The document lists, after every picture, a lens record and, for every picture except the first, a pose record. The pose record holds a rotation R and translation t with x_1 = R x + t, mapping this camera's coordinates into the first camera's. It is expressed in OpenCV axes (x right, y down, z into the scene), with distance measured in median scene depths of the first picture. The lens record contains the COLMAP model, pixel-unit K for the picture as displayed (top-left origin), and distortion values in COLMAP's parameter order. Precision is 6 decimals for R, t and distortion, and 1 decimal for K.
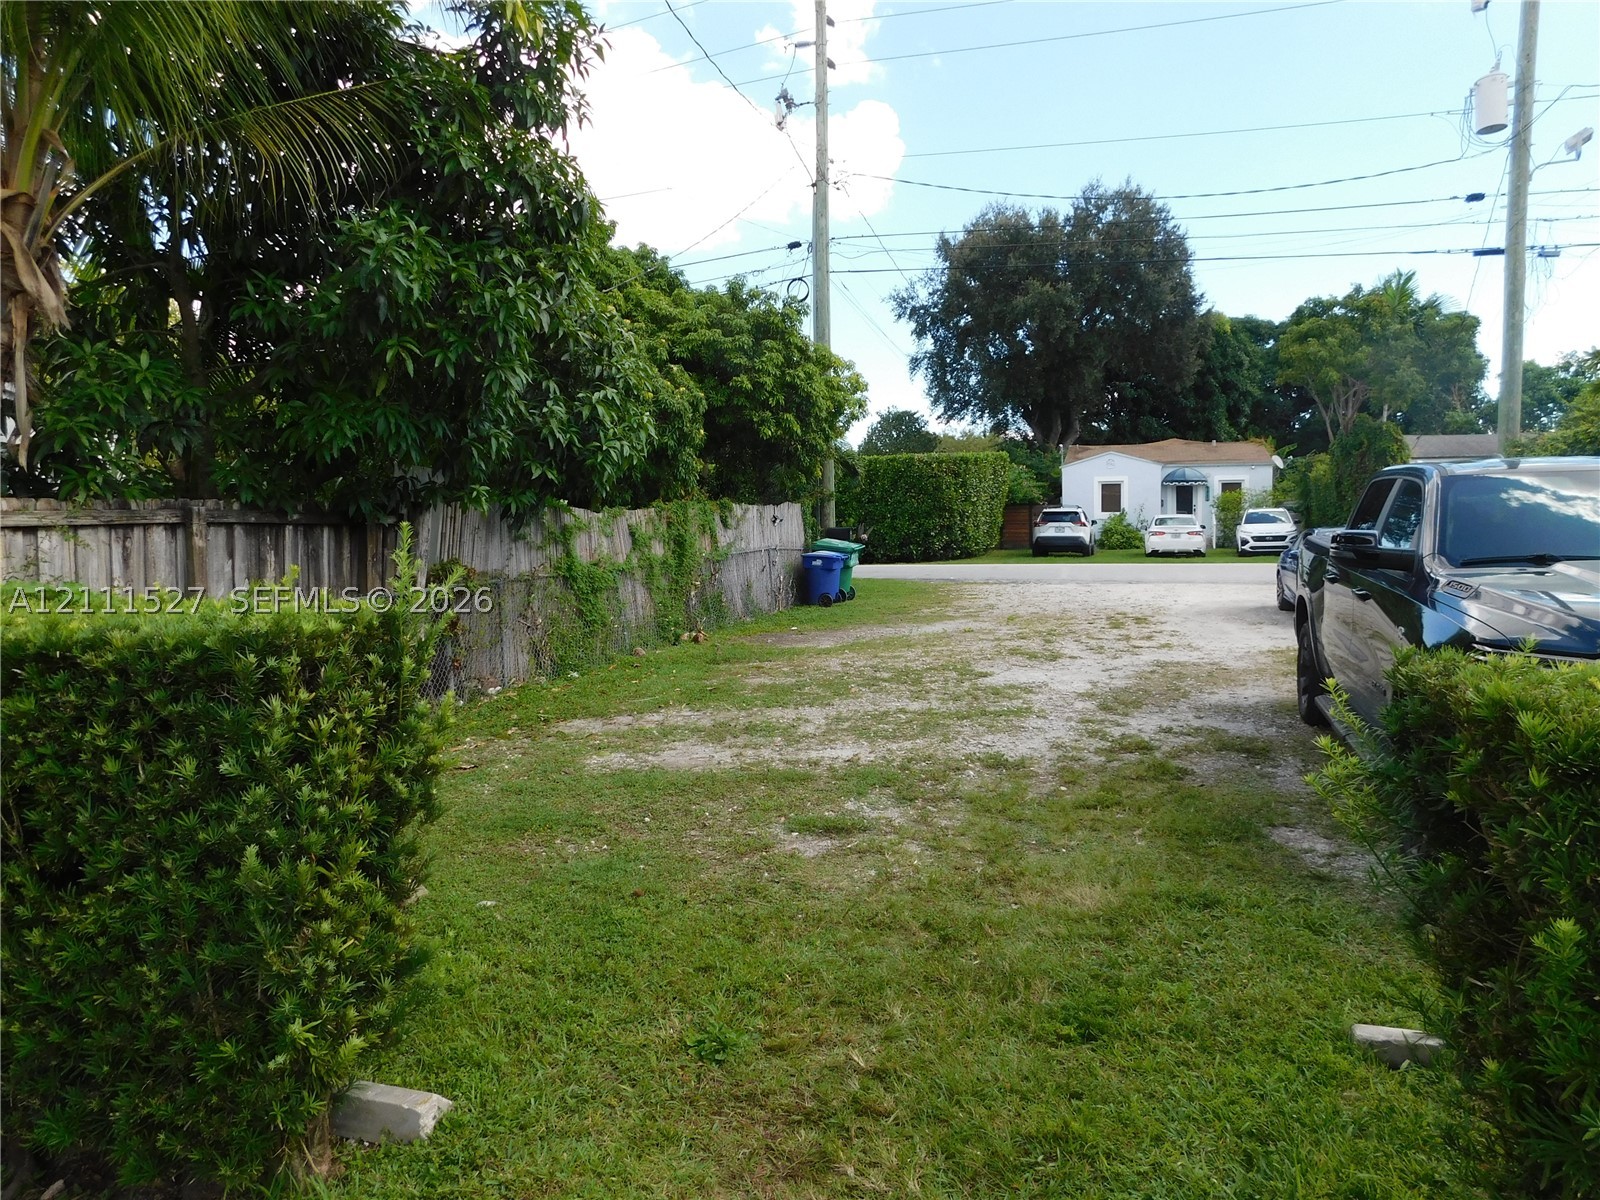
lens RADIAL K [[1130.9, 0, 797.4], [0, 1130.9, 593.3], [0, 0, 1]] dist [-0.073622, 0.088184]
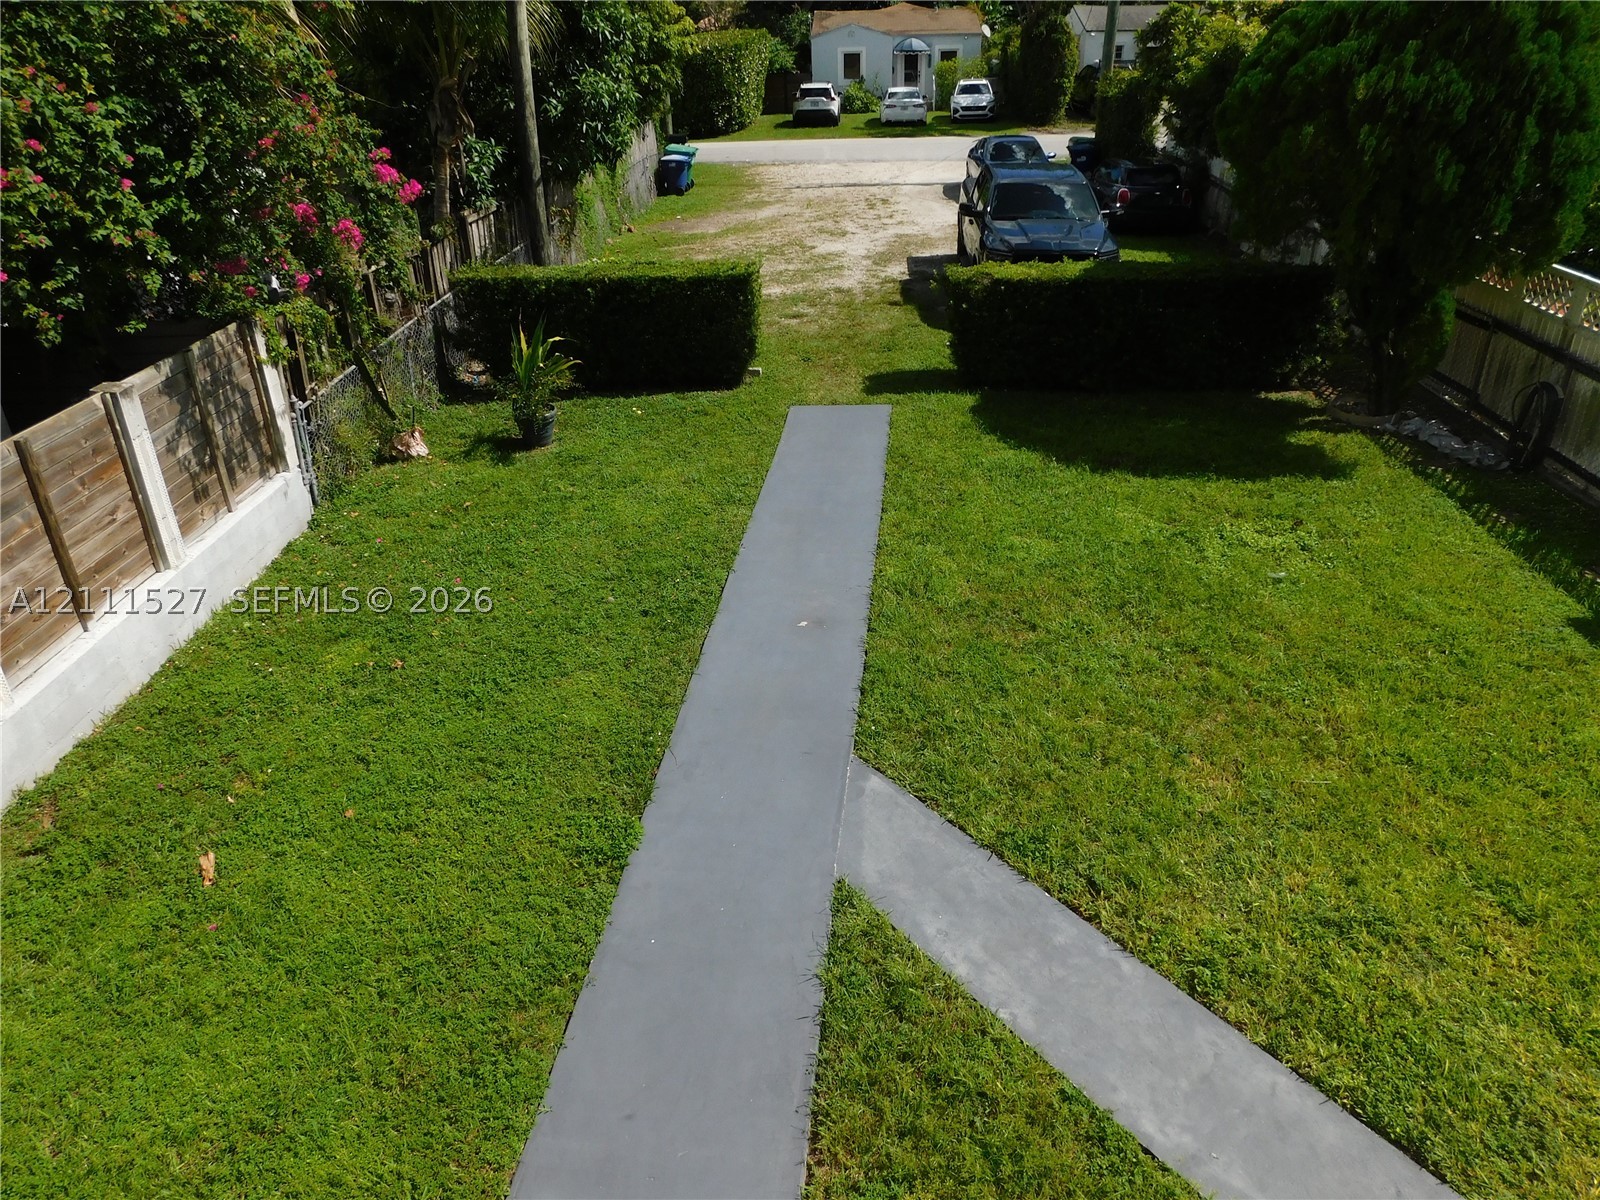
lens RADIAL K [[1130.9, 0, 797.4], [0, 1130.9, 593.3], [0, 0, 1]] dist [-0.073622, 0.088184]
pose [[0.971037, -0.119697, 0.206786, -0.172380], [0.029802, 0.919383, 0.392233, -0.072680], [-0.237065, -0.374710, 0.896322, -0.498429]]
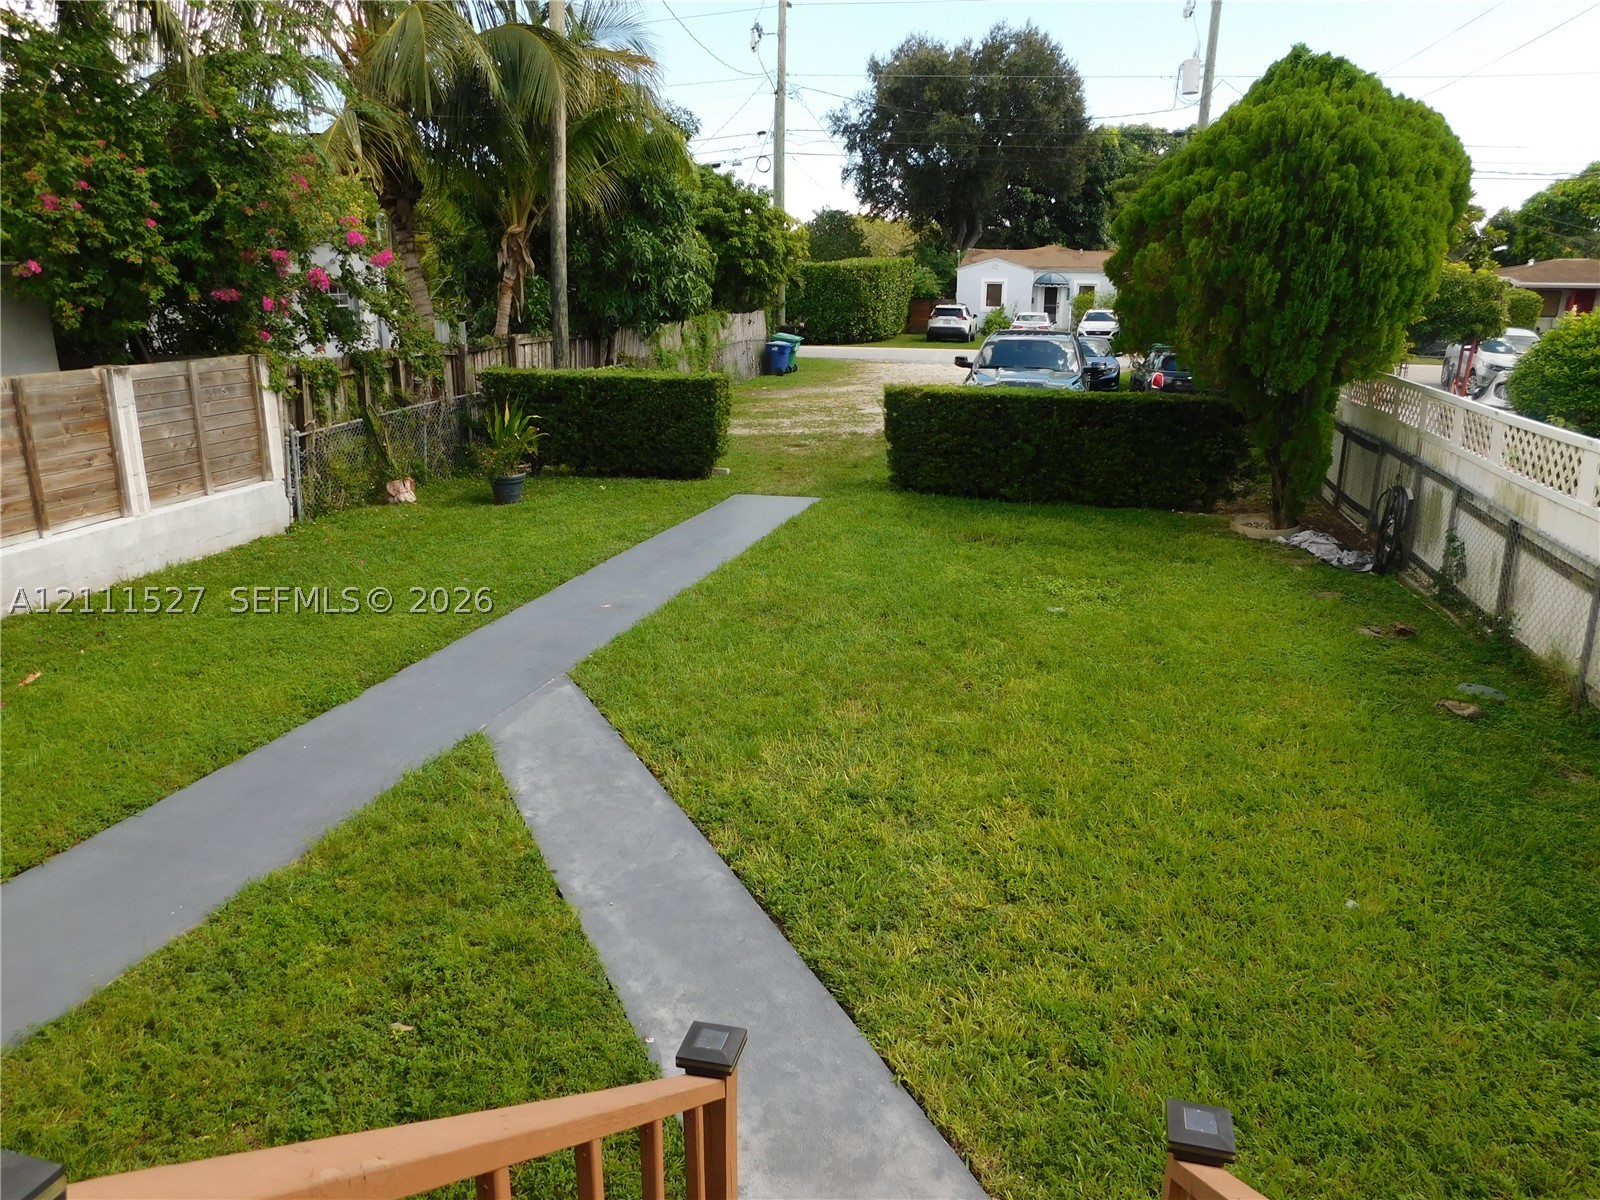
lens RADIAL K [[1126.1, 0, 777.4], [0, 1126.1, 588.7], [0, 0, 1]] dist [-0.078363, 0.102523]
pose [[0.998911, 0.009418, 0.045704, -0.044596], [-0.018230, 0.980349, 0.196427, -0.005351], [-0.042956, -0.197046, 0.979453, -0.588559]]
